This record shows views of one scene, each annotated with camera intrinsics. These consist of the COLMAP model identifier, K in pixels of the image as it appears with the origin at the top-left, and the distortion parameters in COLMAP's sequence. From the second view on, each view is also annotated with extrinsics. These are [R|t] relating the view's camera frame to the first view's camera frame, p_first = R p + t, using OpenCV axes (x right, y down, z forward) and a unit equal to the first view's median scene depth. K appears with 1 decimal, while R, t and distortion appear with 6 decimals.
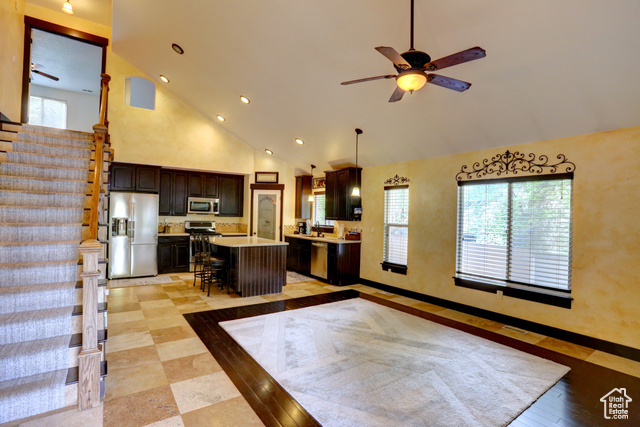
lens RADIAL K [[317.3, 0, 325.5], [0, 317.3, 213.2], [0, 0, 1]] dist [-0.080240, 0.029970]
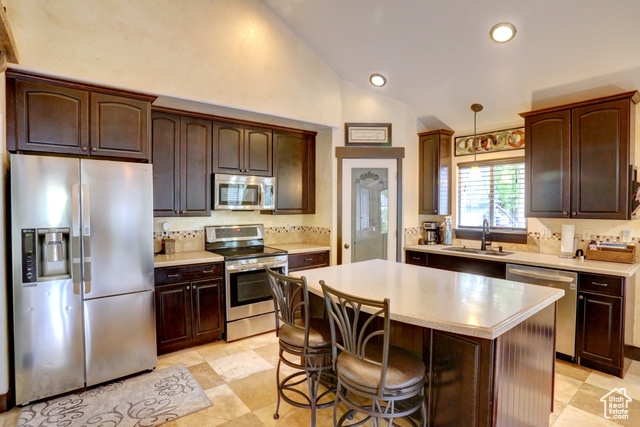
lens RADIAL K [[326.2, 0, 320.0], [0, 326.2, 213.5], [0, 0, 1]] dist [-0.088732, 0.034141]
pose [[0.998326, -0.023705, 0.052764, -0.294293], [0.022270, 0.999370, 0.027624, -0.003792], [-0.053386, -0.026402, 0.998225, 0.495922]]
